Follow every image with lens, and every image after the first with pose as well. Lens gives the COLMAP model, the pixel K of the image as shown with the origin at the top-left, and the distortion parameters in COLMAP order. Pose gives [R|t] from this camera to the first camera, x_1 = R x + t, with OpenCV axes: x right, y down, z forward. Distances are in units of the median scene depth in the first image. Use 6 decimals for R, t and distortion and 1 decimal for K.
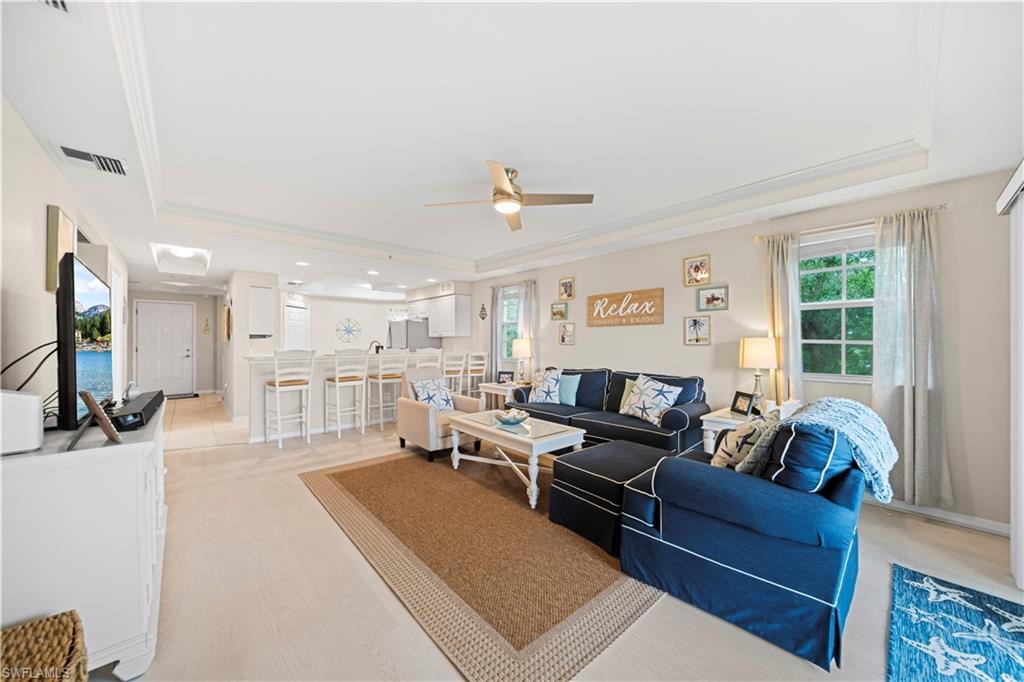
lens RADIAL K [[360.6, 0, 517.1], [0, 360.6, 340.0], [0, 0, 1]] dist [-0.001440, -0.000438]
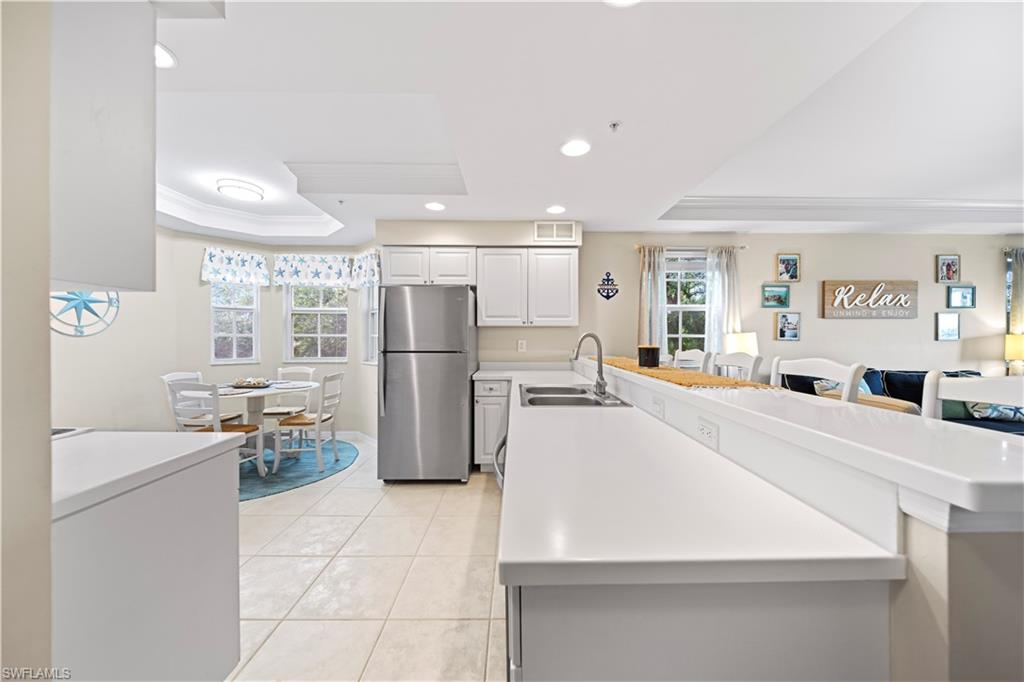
lens RADIAL K [[360.6, 0, 517.1], [0, 360.6, 340.0], [0, 0, 1]] dist [-0.001440, -0.000438]
pose [[0.666493, -0.006603, 0.745482, -0.971701], [-0.006519, 0.999871, 0.014685, 0.005341], [-0.745482, -0.014648, 0.666364, 1.088629]]
